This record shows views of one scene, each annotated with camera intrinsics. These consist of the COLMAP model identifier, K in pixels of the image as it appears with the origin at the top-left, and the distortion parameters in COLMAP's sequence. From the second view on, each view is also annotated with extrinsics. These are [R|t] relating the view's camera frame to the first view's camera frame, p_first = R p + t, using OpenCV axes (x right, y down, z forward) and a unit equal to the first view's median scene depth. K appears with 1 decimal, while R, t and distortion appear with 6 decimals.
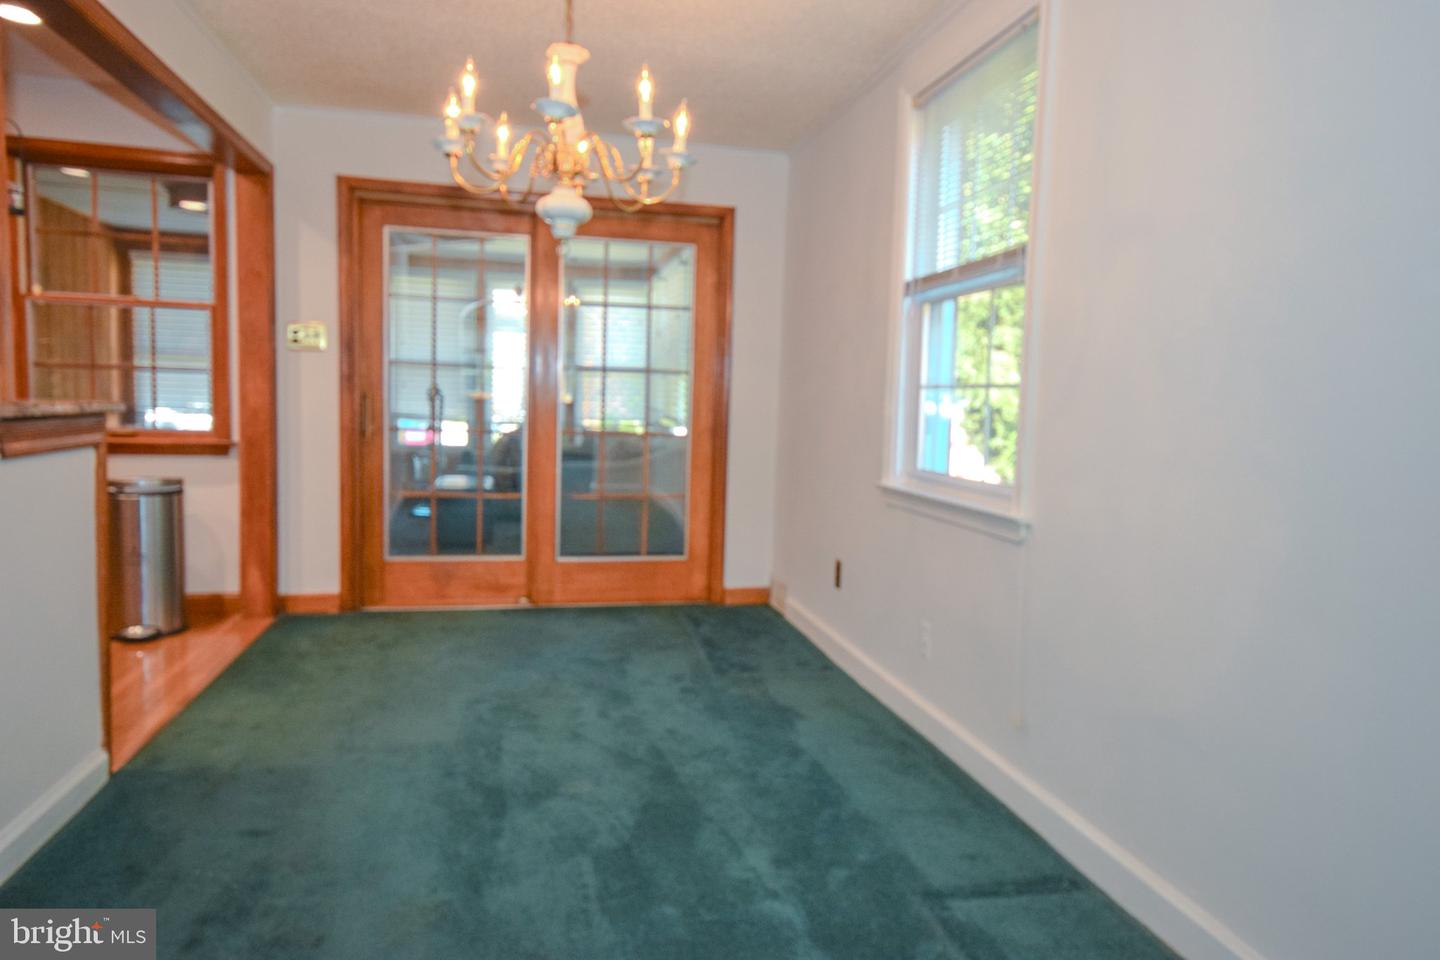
lens RADIAL K [[894.1, 0, 720.0], [0, 894.1, 480.0], [0, 0, 1]] dist [0.017110, 0.004828]
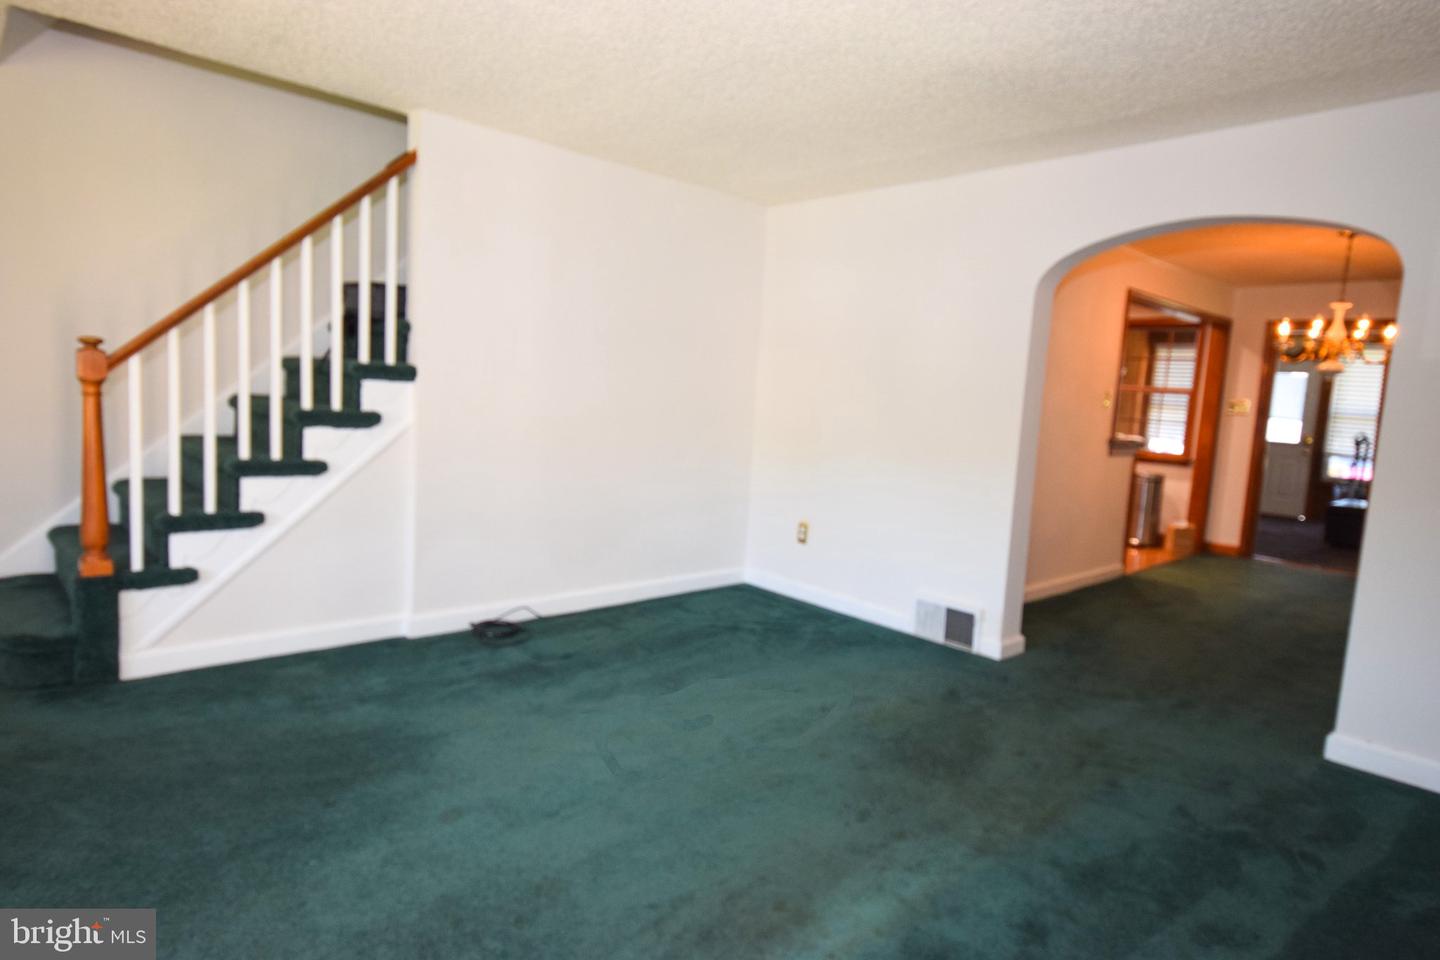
lens RADIAL K [[829.6, 0, 721.4], [0, 829.6, 470.4], [0, 0, 1]] dist [0.029742, 0.001296]
pose [[0.503793, 0.086046, -0.859528, 0.525125], [-0.121769, 0.992165, 0.027952, 0.055015], [0.855199, 0.090582, 0.510323, -0.824960]]
